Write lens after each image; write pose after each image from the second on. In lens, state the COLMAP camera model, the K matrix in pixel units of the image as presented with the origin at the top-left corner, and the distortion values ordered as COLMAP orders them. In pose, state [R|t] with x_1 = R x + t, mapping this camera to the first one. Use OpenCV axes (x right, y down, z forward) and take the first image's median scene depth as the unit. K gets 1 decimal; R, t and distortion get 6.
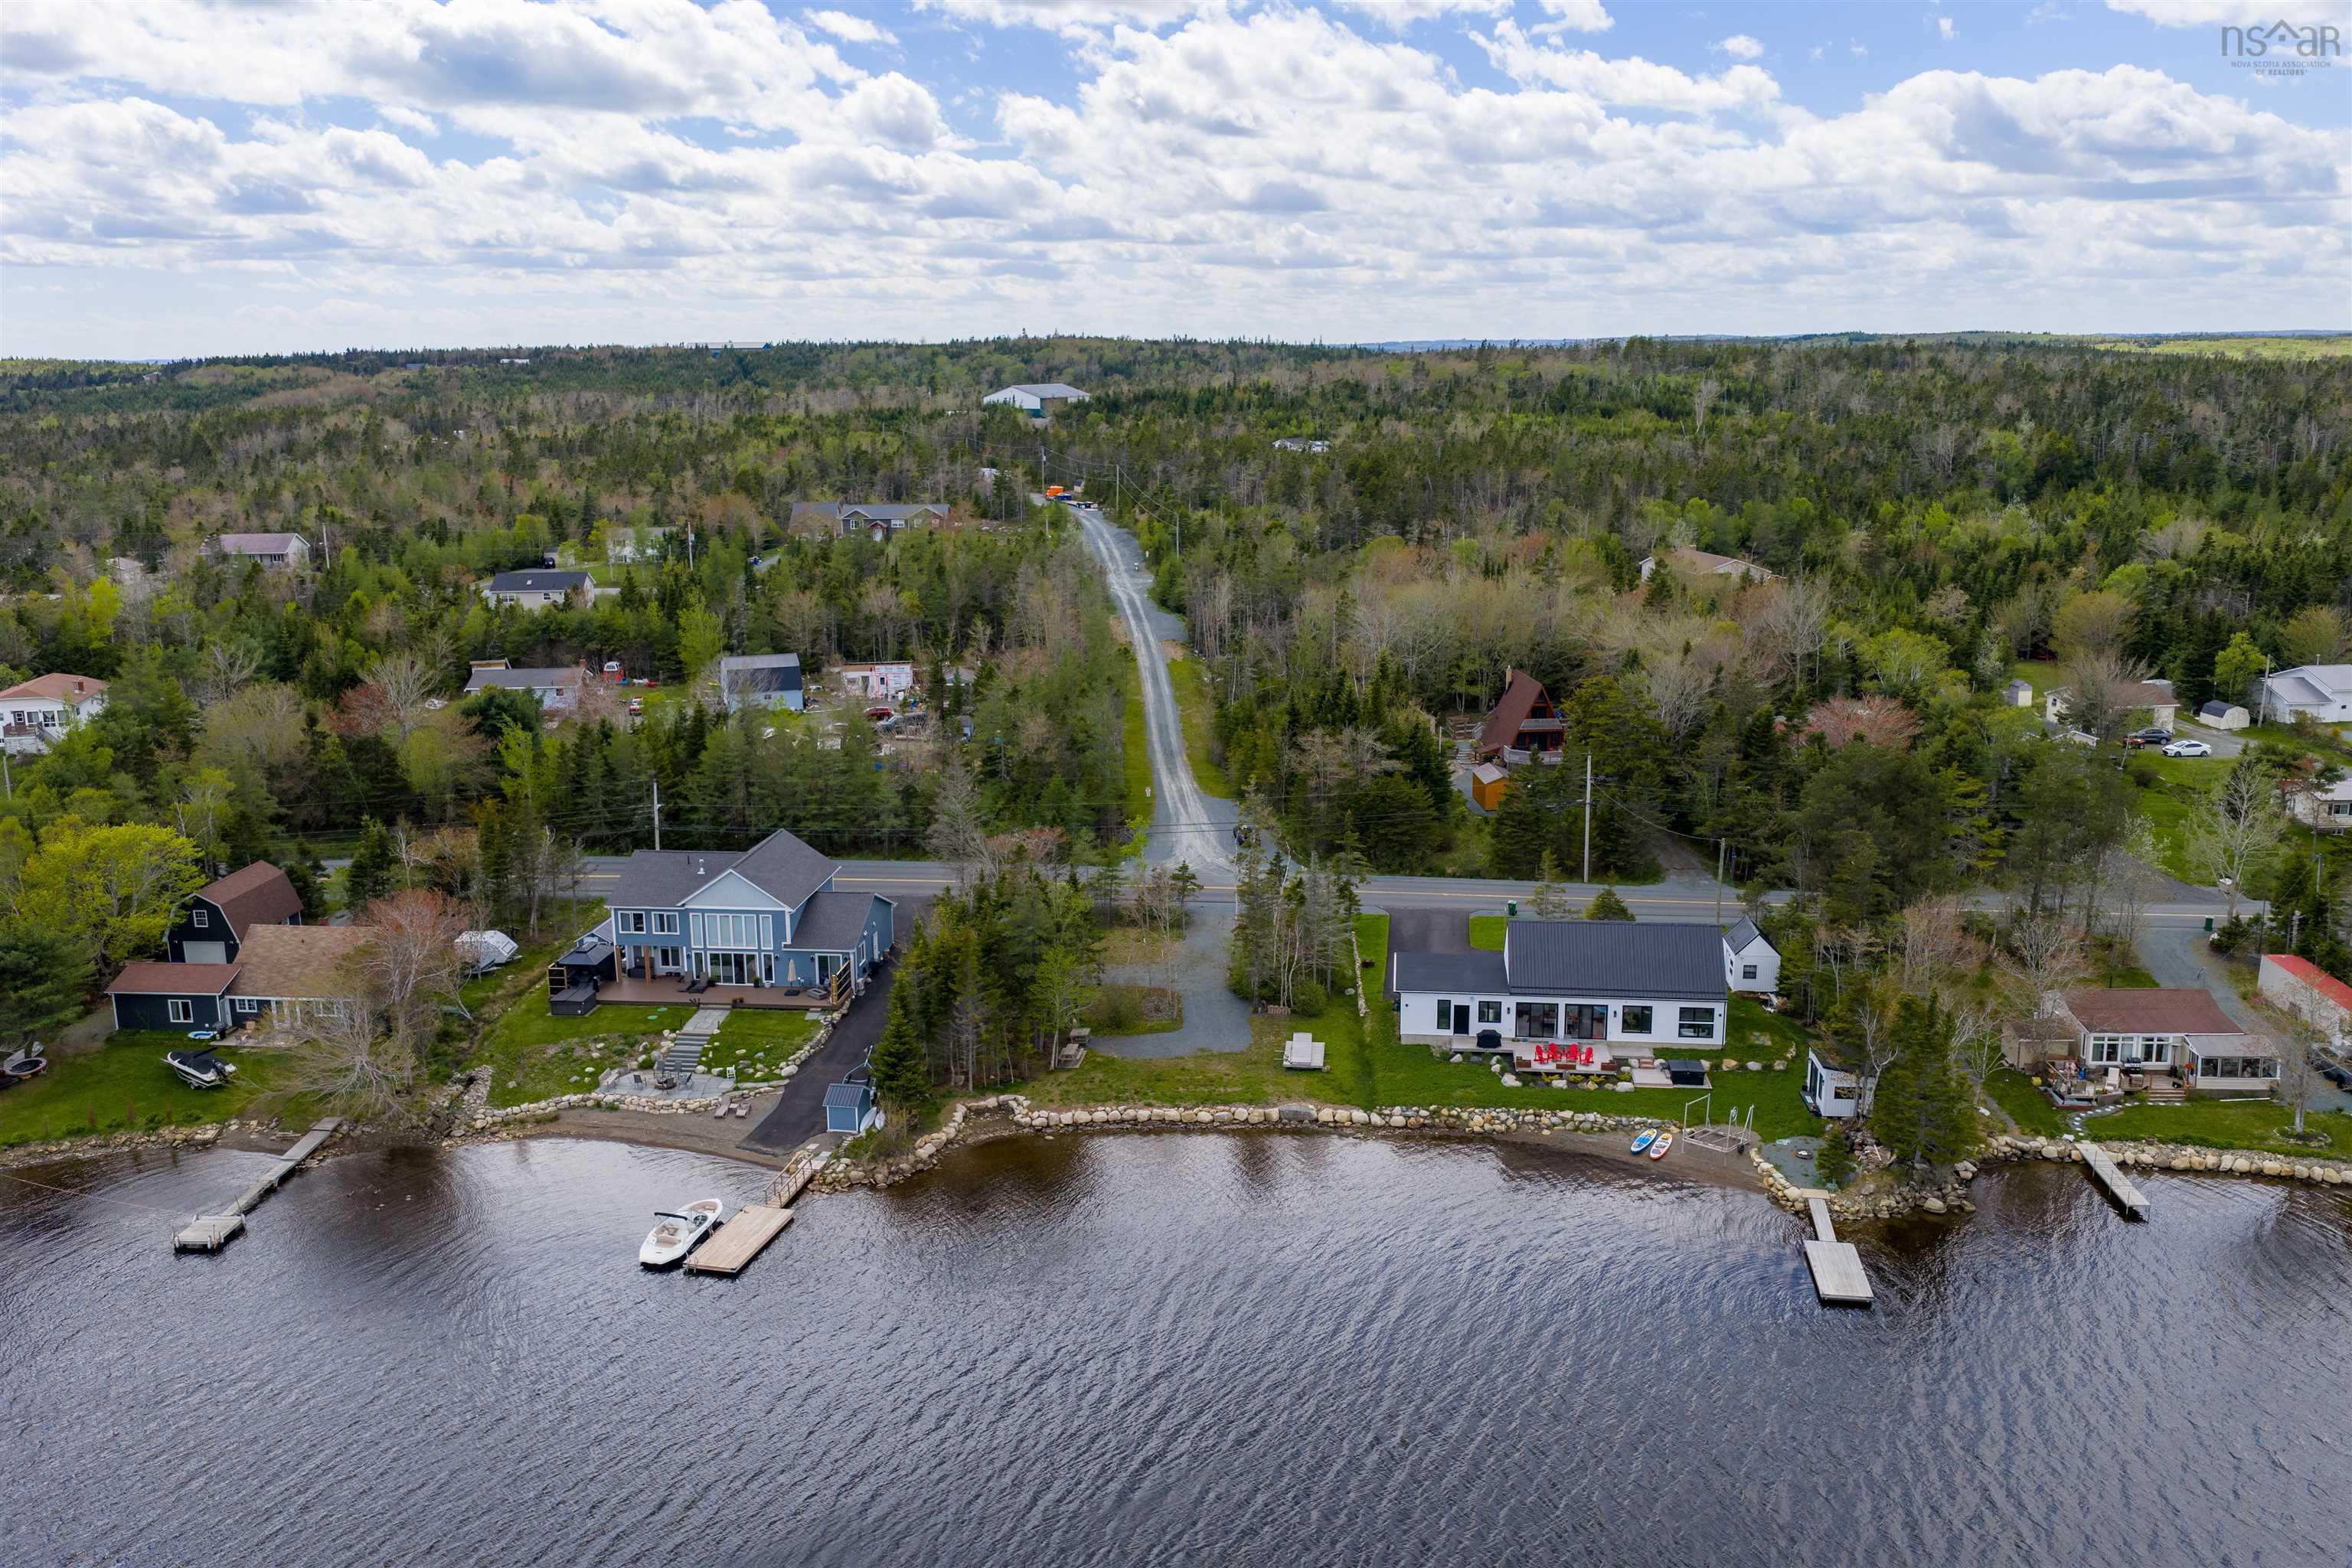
lens RADIAL K [[1929.4, 0, 1176.0], [0, 1929.4, 784.0], [0, 0, 1]] dist [0.024040, -0.002156]
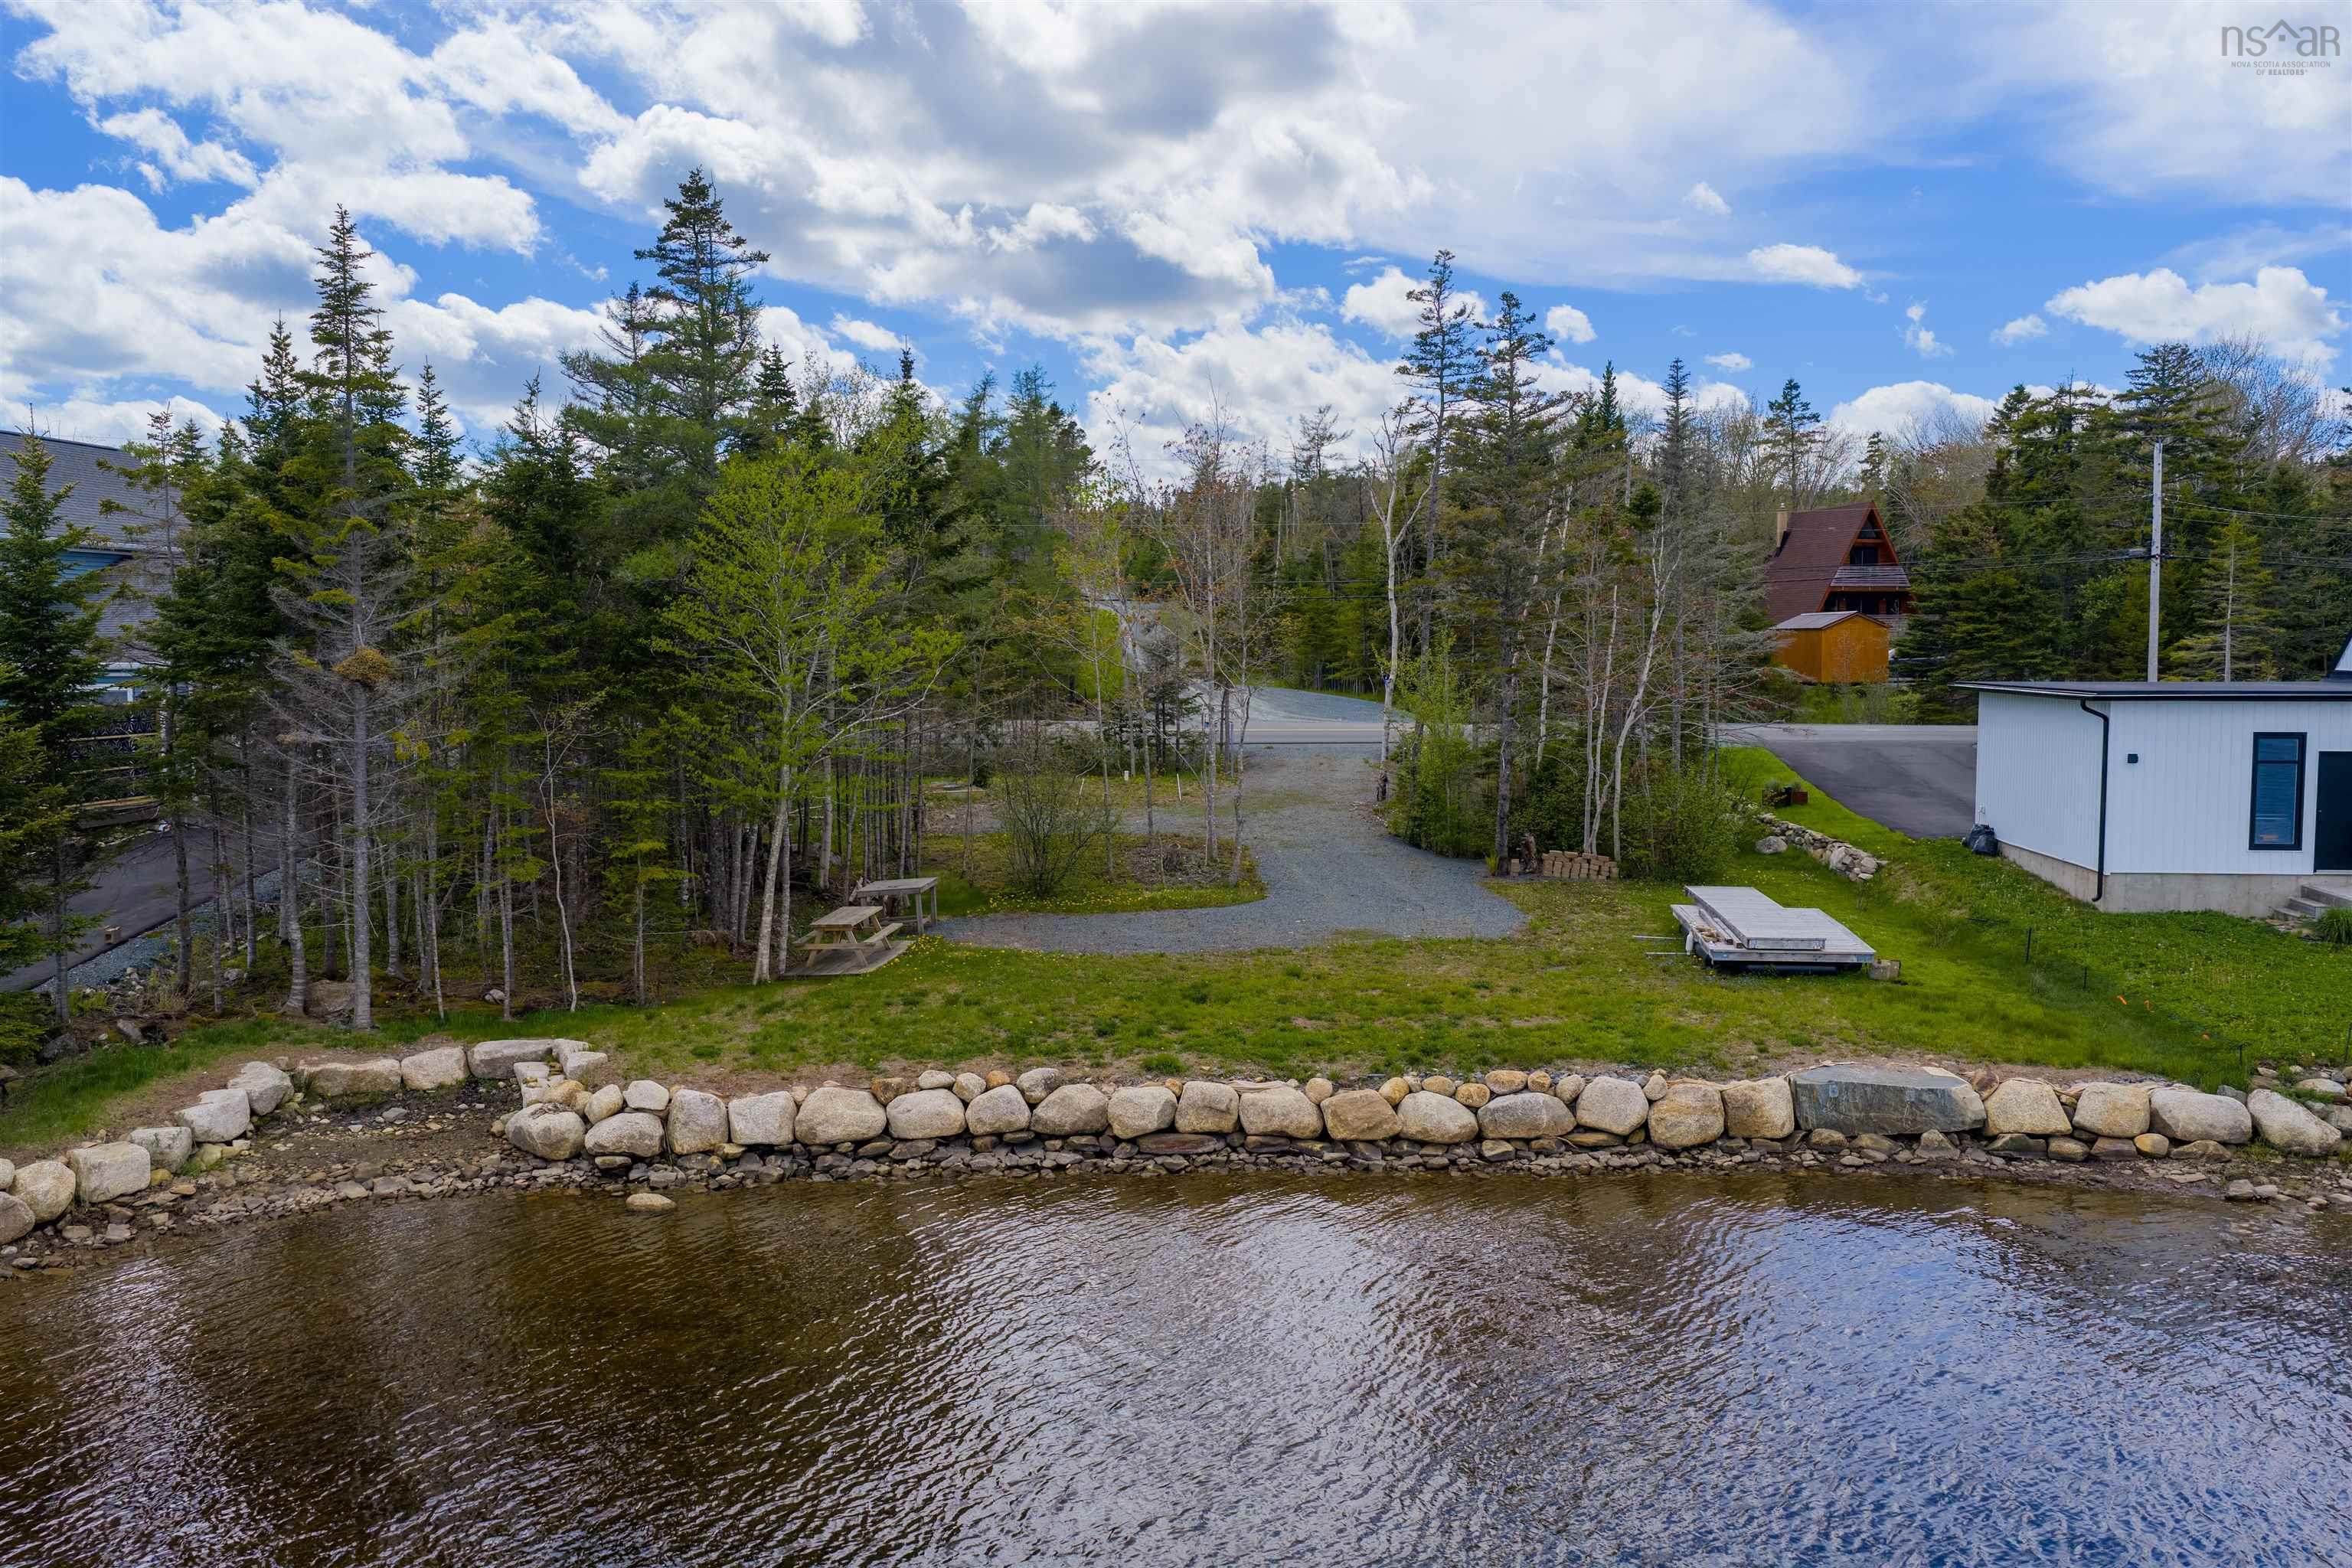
lens RADIAL K [[1929.4, 0, 1176.0], [0, 1929.4, 784.0], [0, 0, 1]] dist [0.024040, -0.002156]
pose [[0.999940, -0.006010, -0.009152, -0.010778], [0.004602, 0.989169, -0.146710, 0.167245], [0.009935, 0.146660, 0.989137, 0.789127]]
